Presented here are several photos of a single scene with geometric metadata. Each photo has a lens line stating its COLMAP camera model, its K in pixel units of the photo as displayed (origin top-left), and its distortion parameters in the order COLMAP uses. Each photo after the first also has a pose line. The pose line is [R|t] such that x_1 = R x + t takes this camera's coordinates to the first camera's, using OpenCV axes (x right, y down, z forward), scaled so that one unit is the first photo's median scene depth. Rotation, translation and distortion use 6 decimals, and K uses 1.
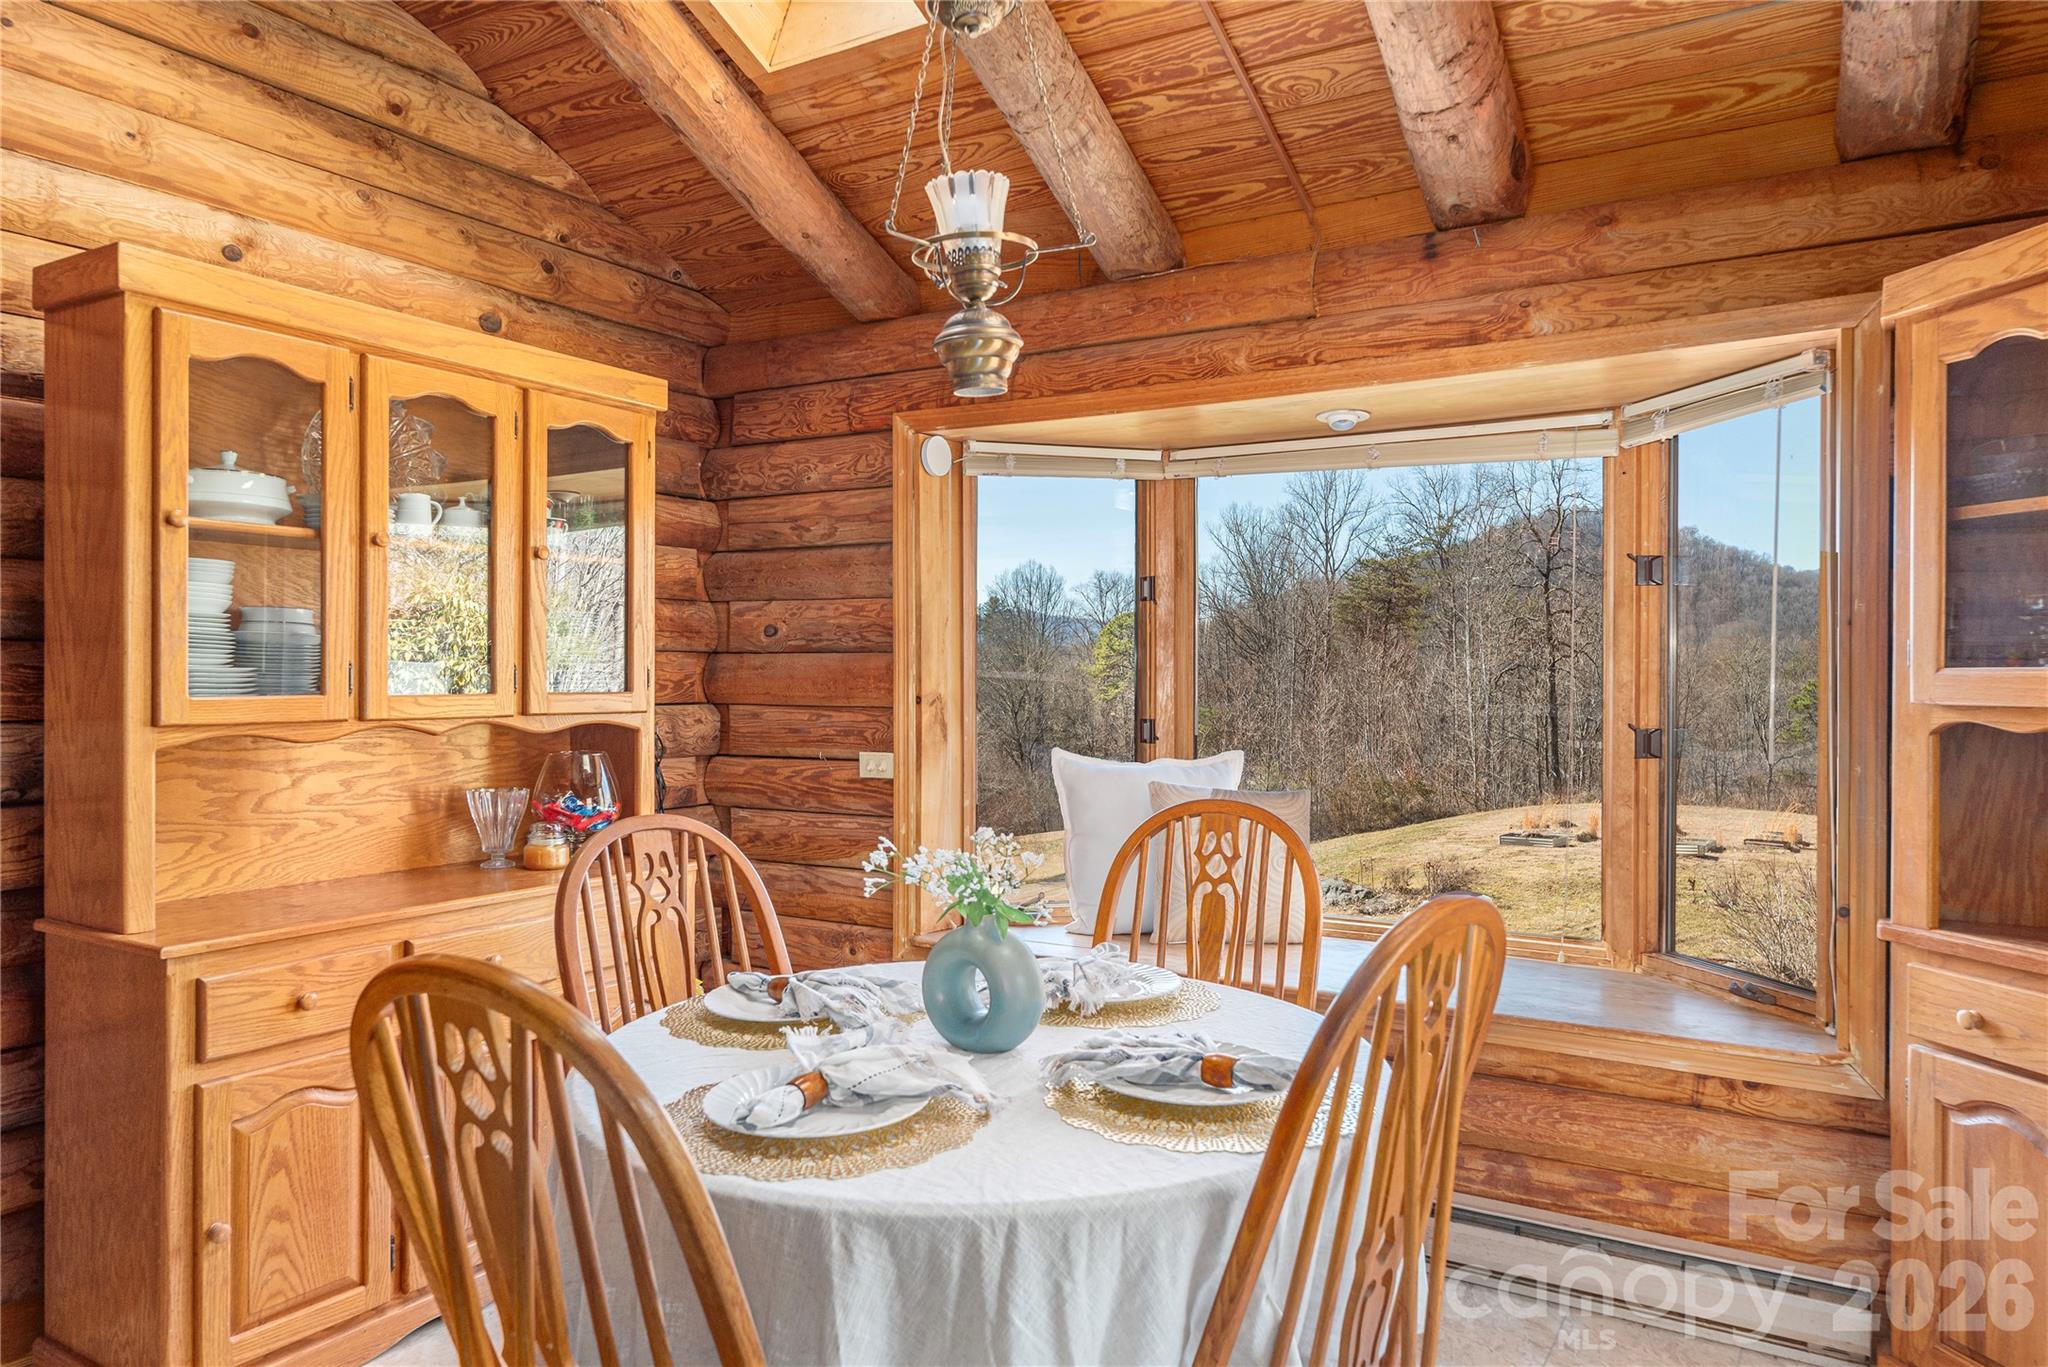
lens RADIAL K [[1348.4, 0, 1024.0], [0, 1348.4, 683.5], [0, 0, 1]] dist [-0.001215, 0.001726]
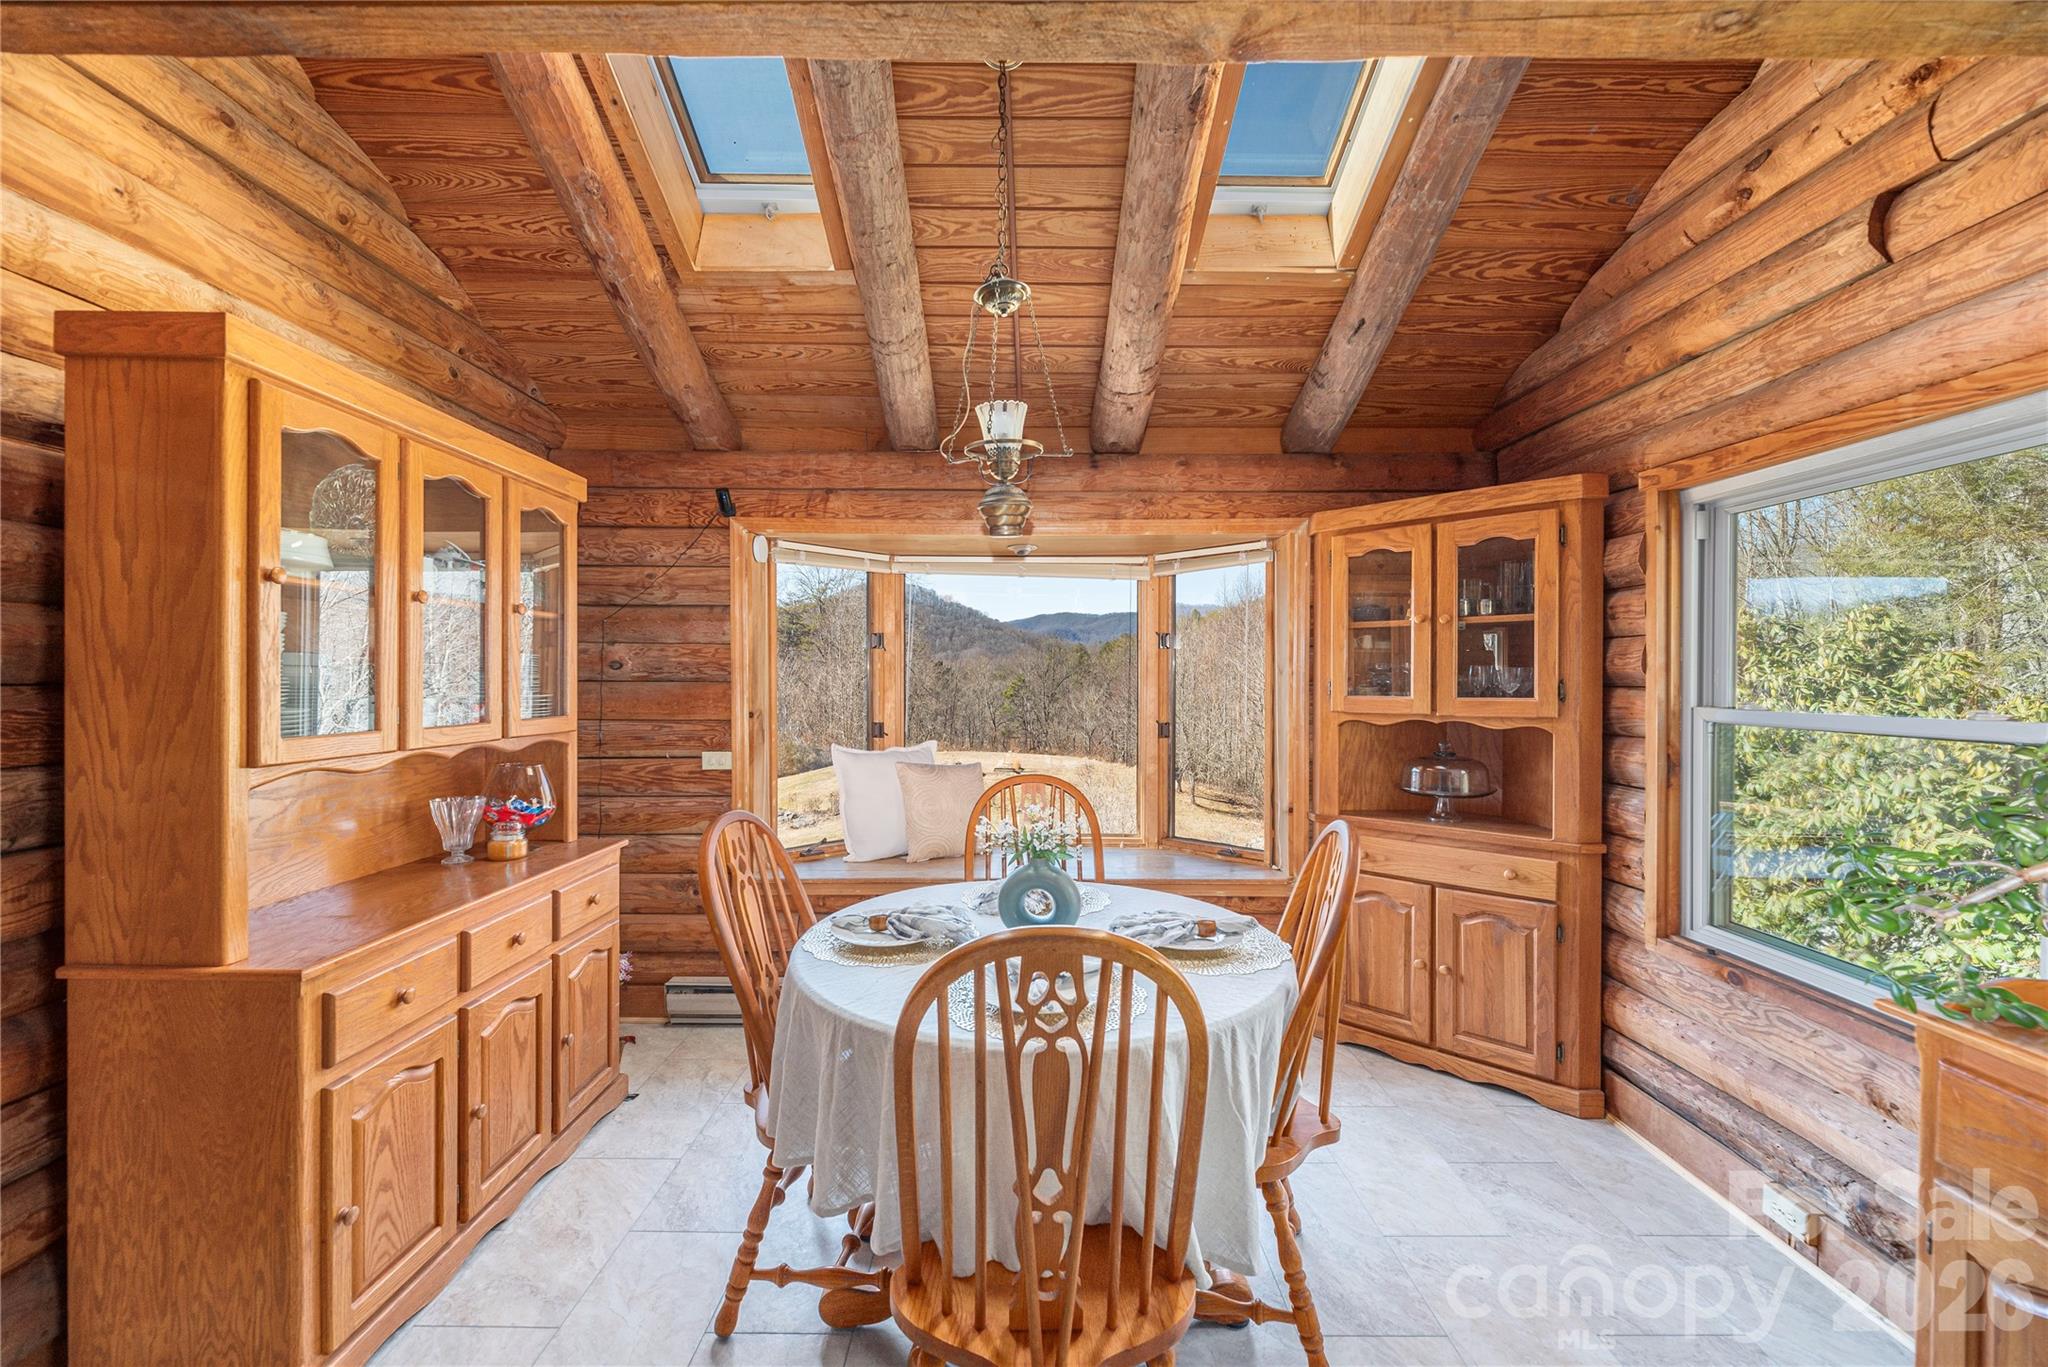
lens RADIAL K [[835.3, 0, 1019.1], [0, 835.3, 685.4], [0, 0, 1]] dist [-0.001134, -0.000075]
pose [[0.855258, -0.004709, 0.518182, -0.355579], [0.003481, 0.999988, 0.003342, -0.025859], [-0.518191, -0.001055, 0.855264, 0.086769]]
